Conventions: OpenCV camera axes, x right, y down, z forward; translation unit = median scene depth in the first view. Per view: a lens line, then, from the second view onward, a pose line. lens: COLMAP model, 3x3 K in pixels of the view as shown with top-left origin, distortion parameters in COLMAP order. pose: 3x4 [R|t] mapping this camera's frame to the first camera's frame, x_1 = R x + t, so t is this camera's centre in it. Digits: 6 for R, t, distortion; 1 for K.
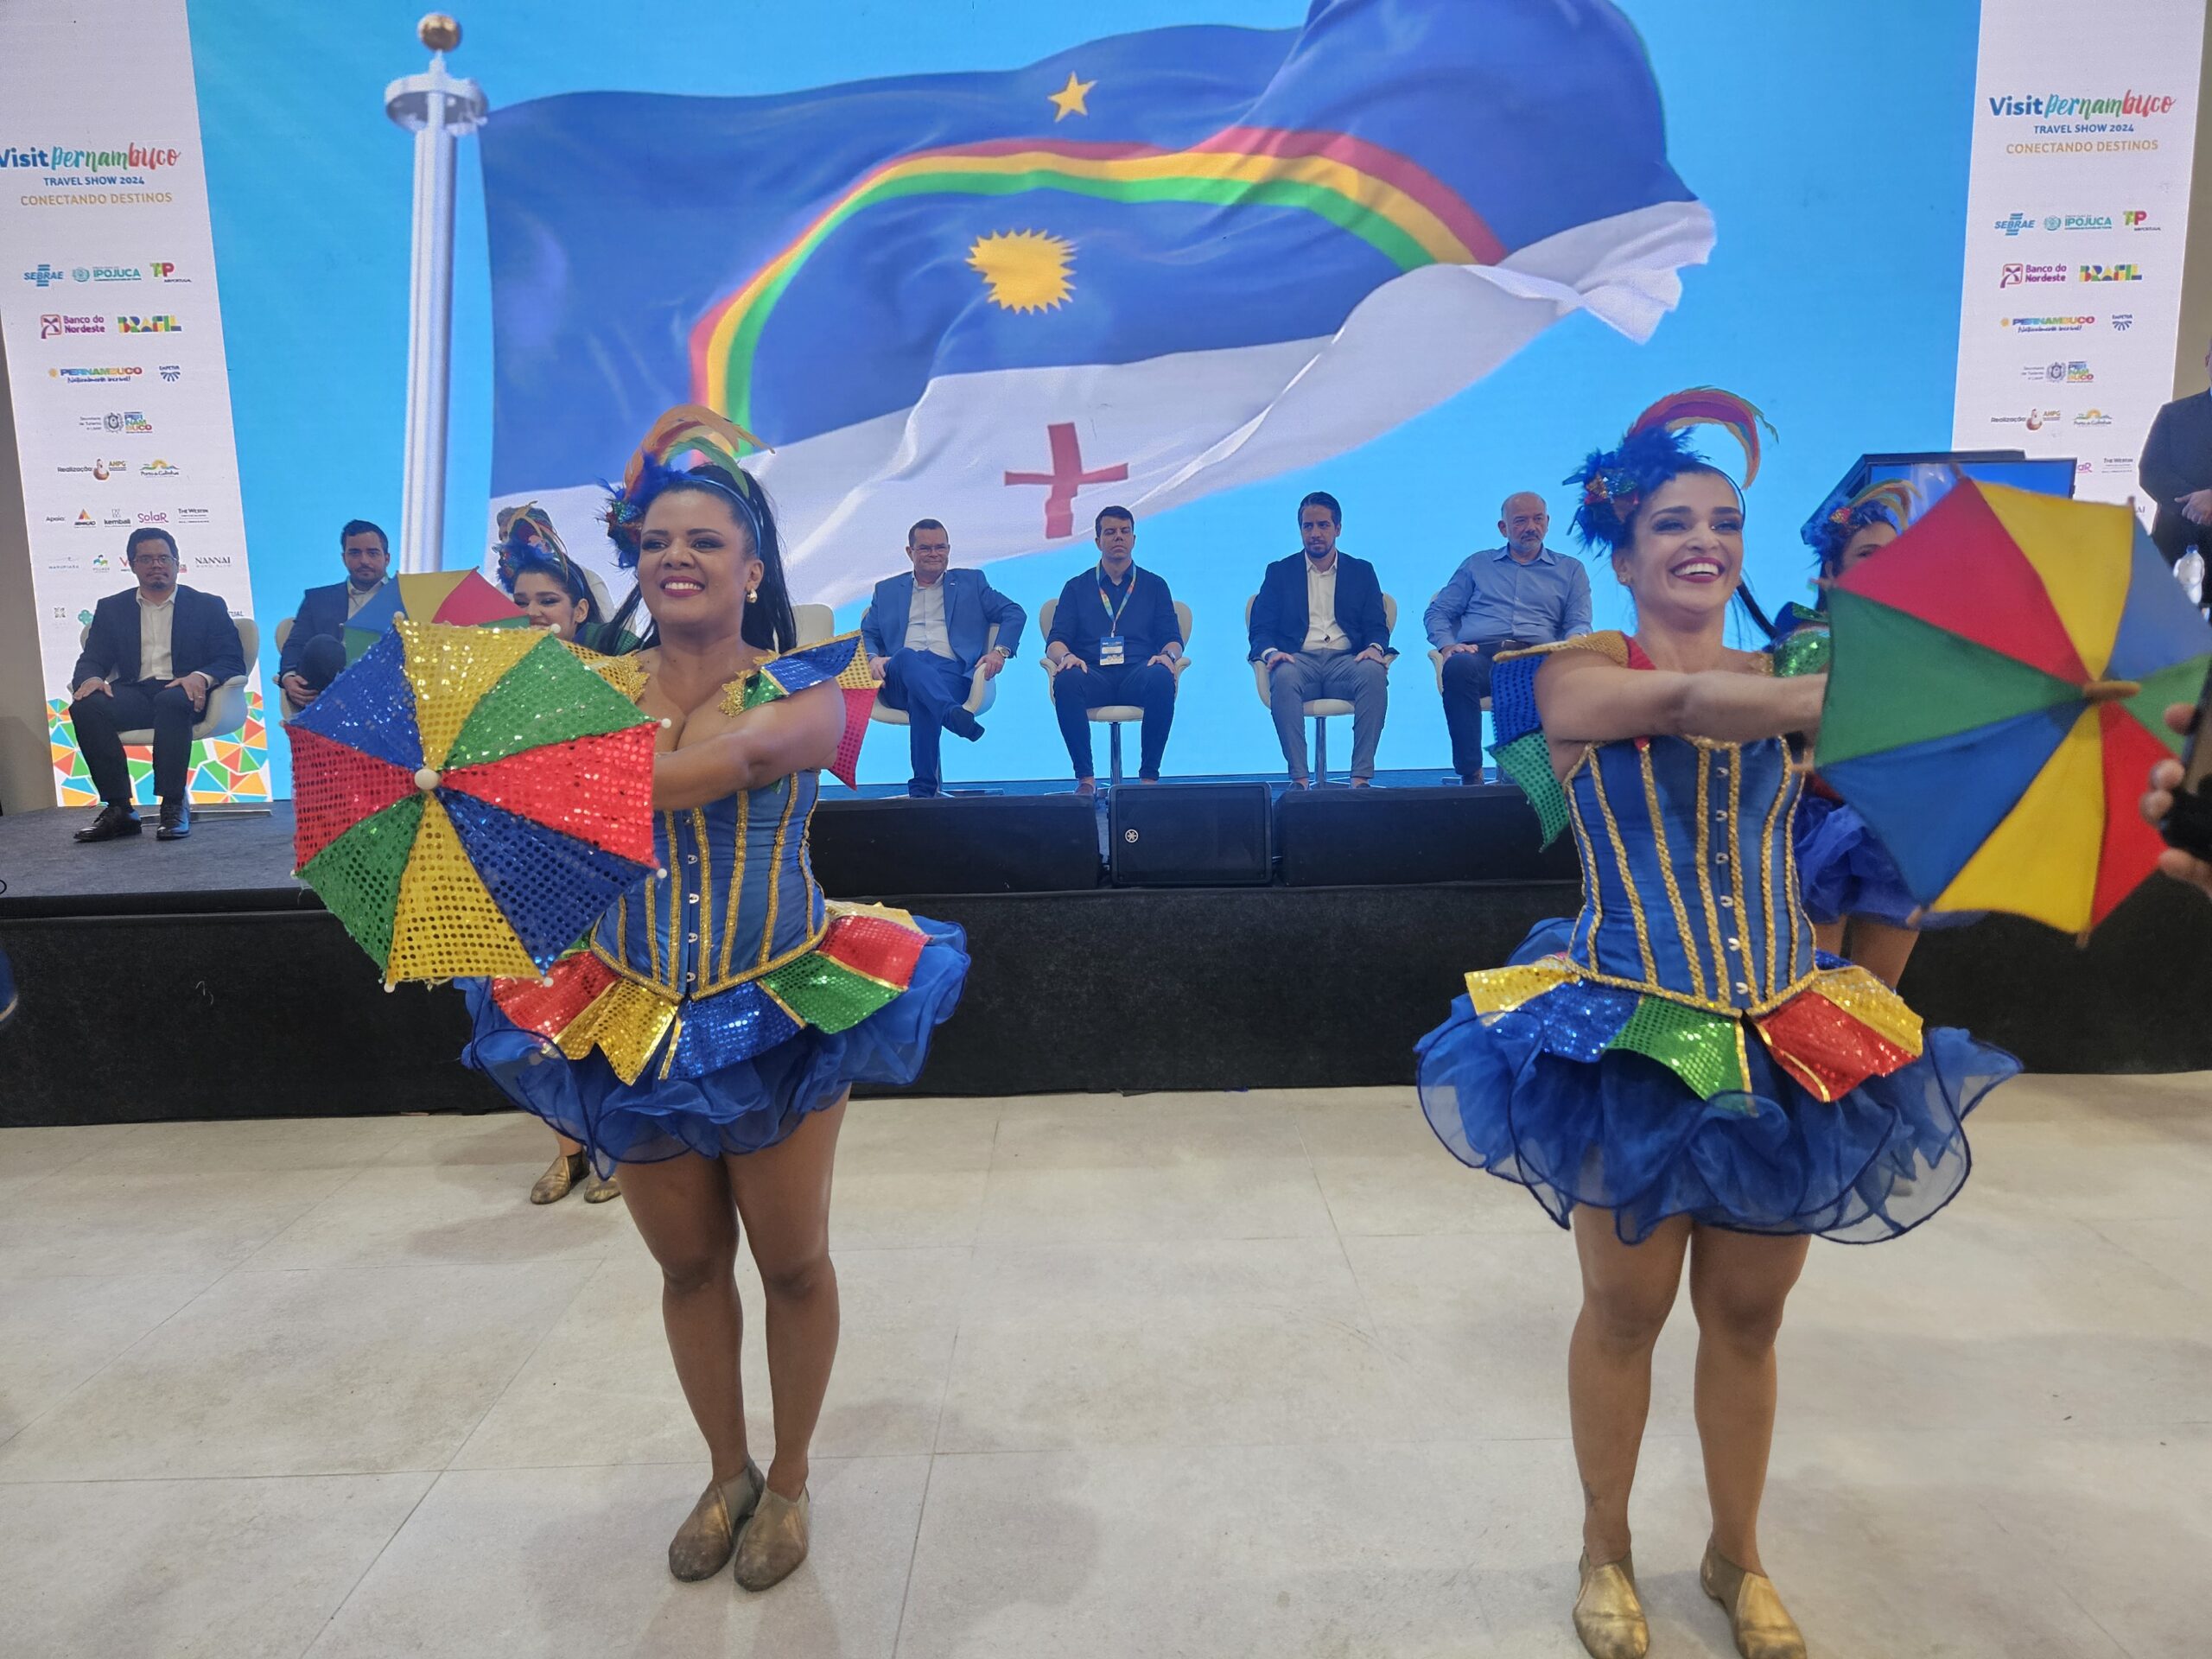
lens RADIAL K [[1471.7, 0, 1106.0], [0, 1471.7, 829.5], [0, 0, 1]] dist [0.060723, -0.049181]
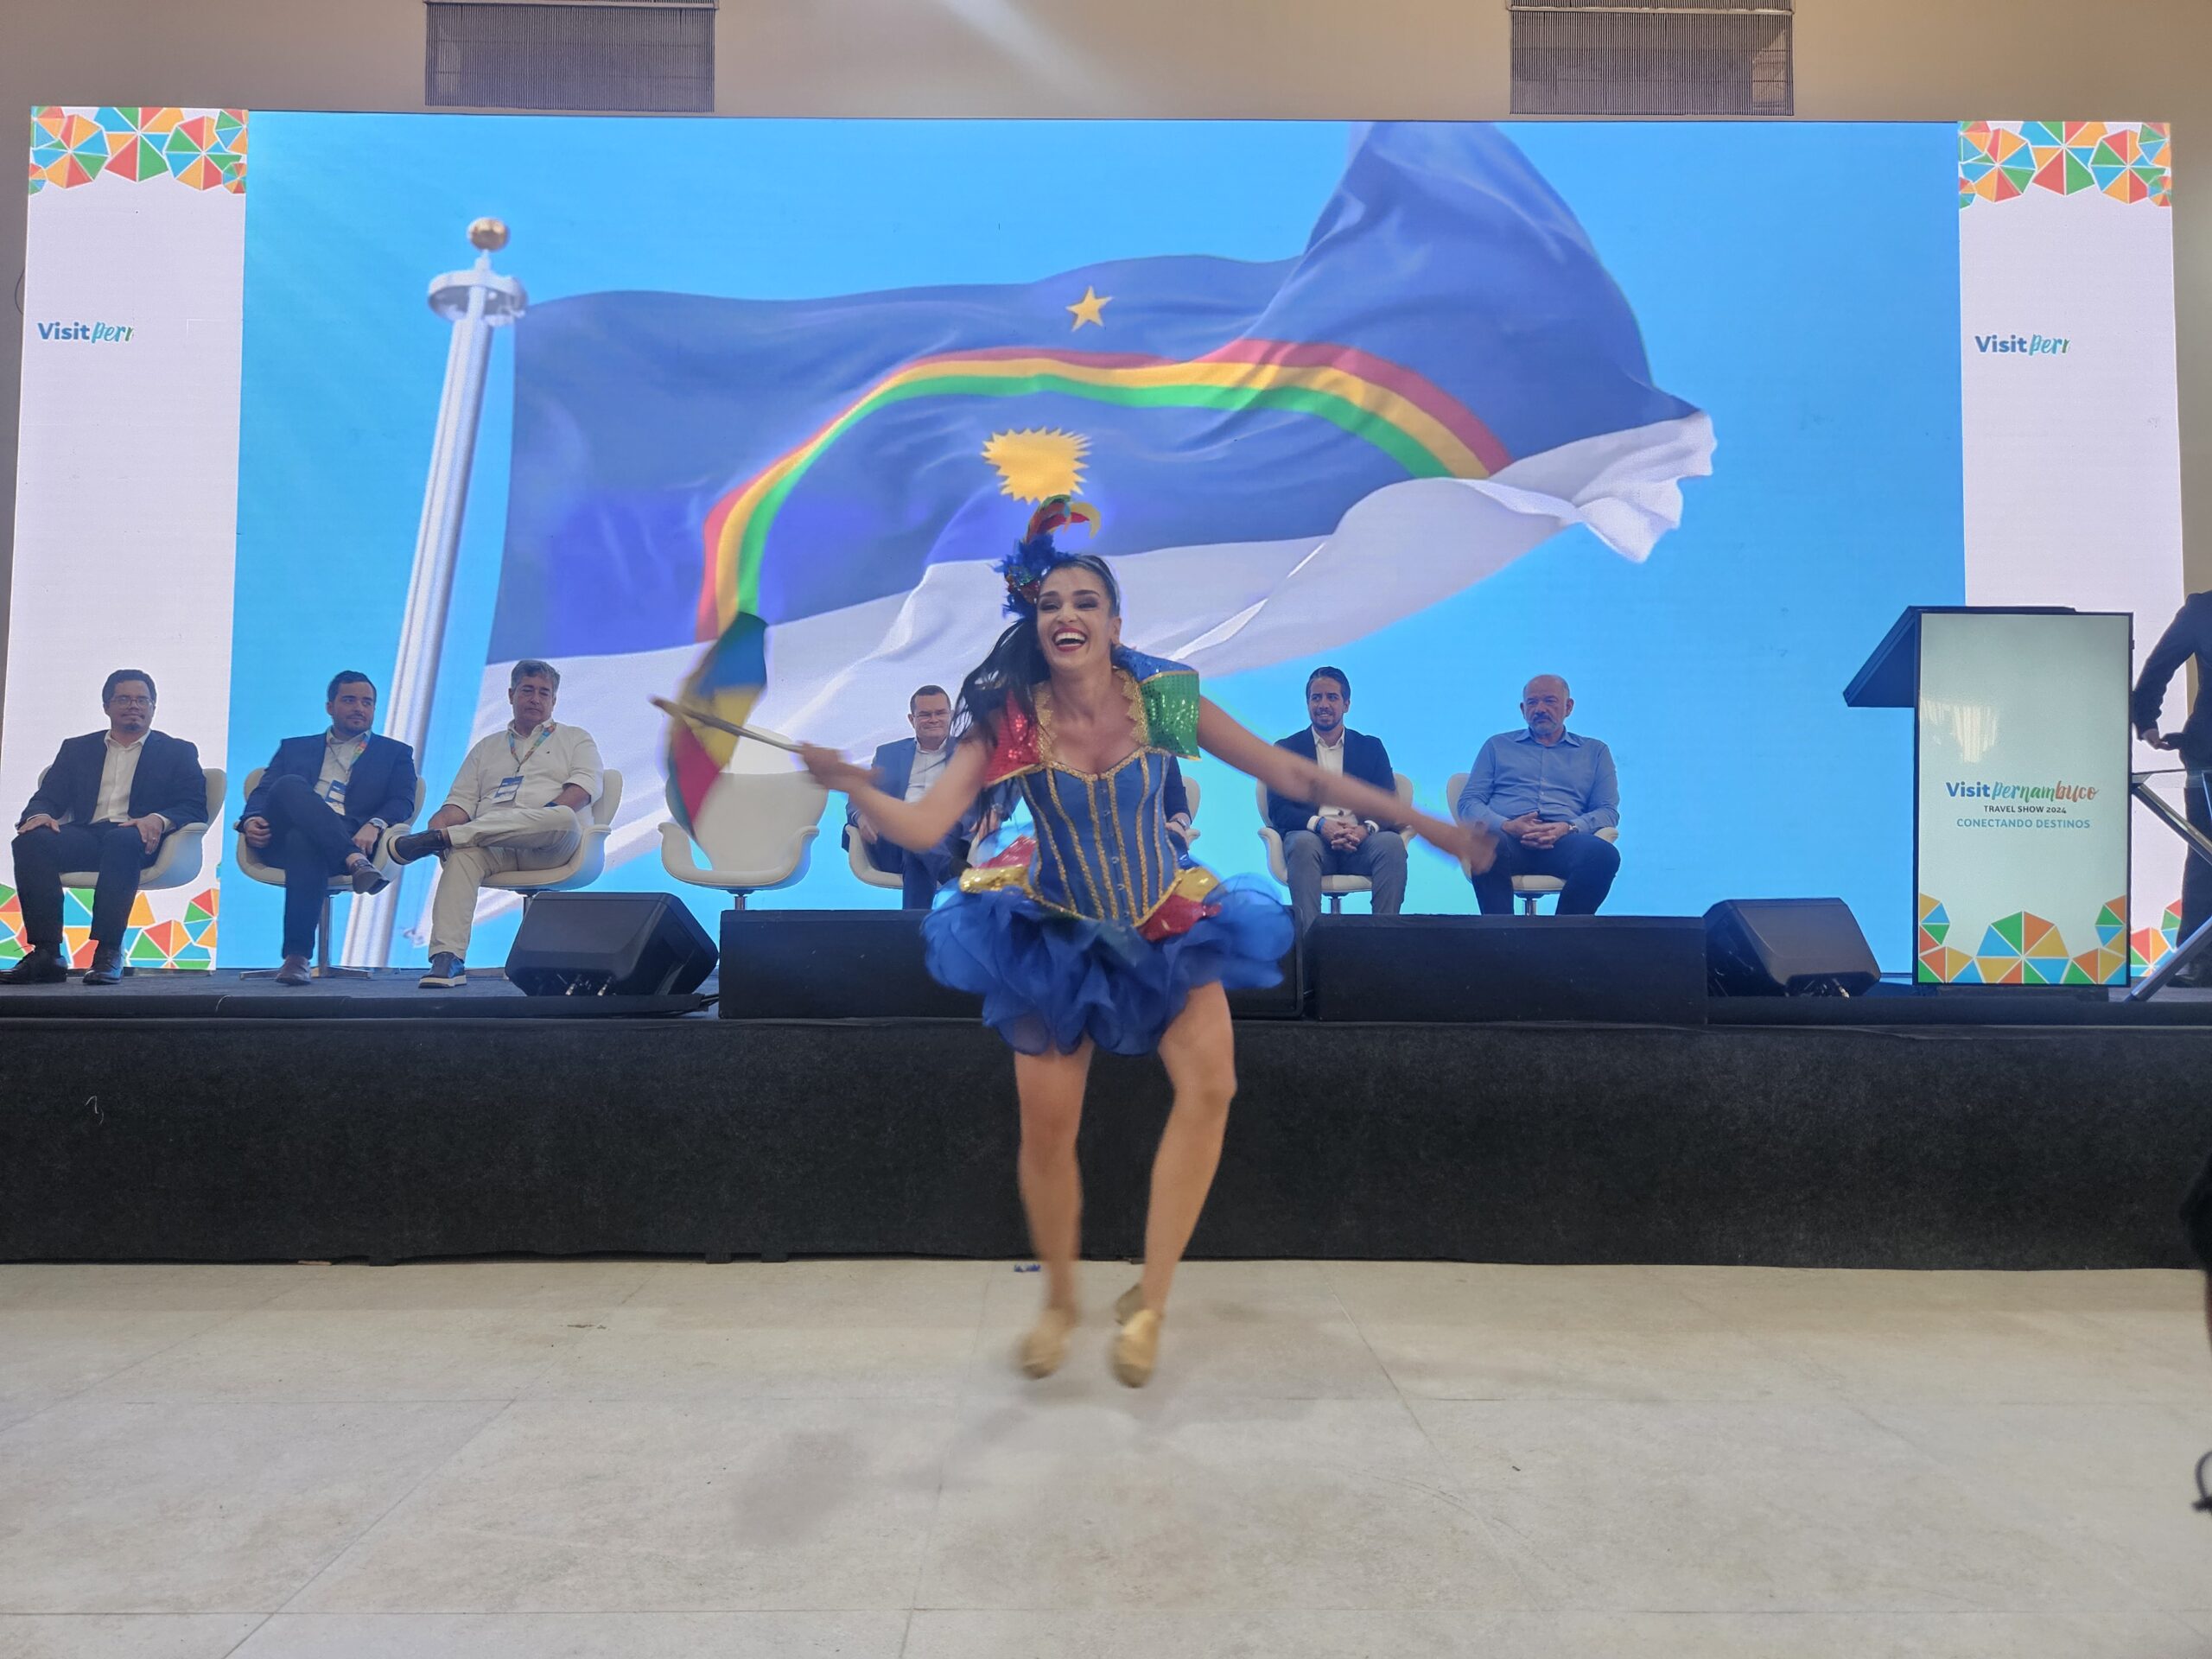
lens RADIAL K [[1467.4, 0, 1092.1], [0, 1467.4, 815.2], [0, 0, 1]] dist [0.062839, -0.050183]
pose [[0.999541, 0.030134, 0.003097, -0.014348], [-0.028870, 0.978564, -0.203911, 0.065045], [-0.009176, 0.203728, 0.978985, 0.060702]]
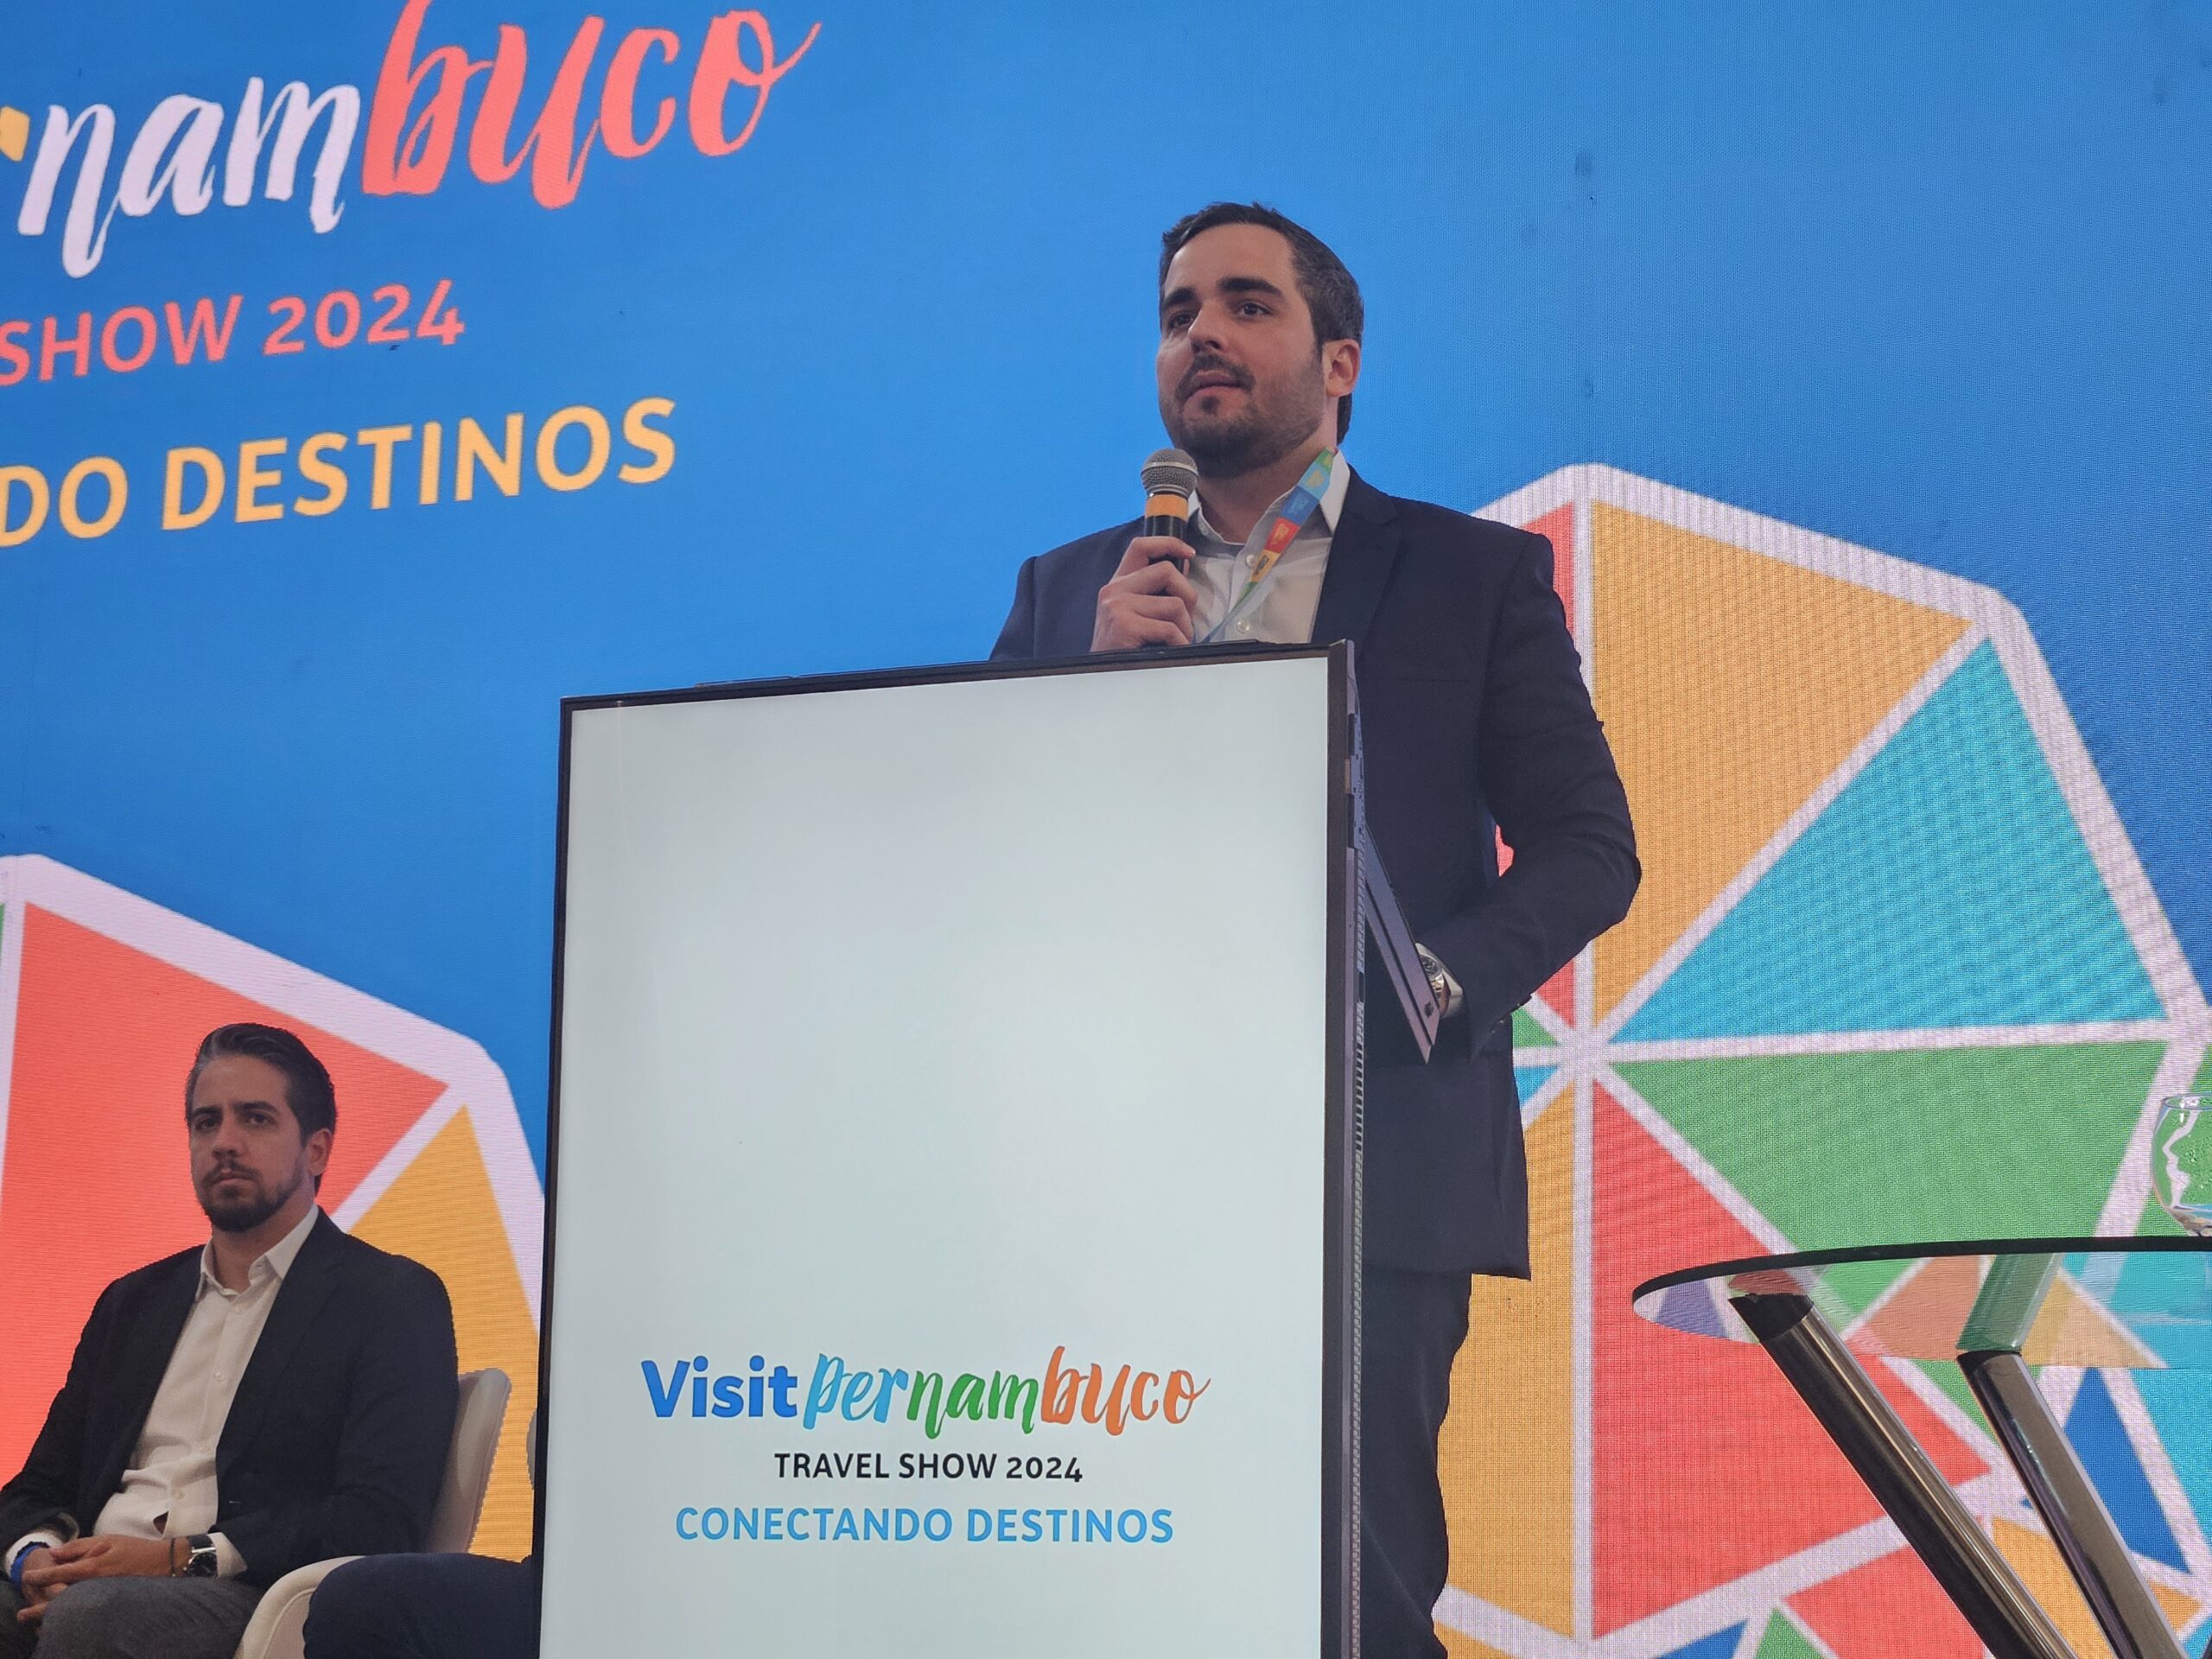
lens RADIAL K [[4113.6, 0, 1106.0], [0, 4113.6, 829.5], [0, 0, 1]] dist [0.171723, -0.342774]
pose [[0.925996, -0.036509, -0.375764, 0.581124], [-0.100990, 0.935088, -0.339721, 0.001971], [0.363776, 0.352529, 0.862201, 0.298109]]
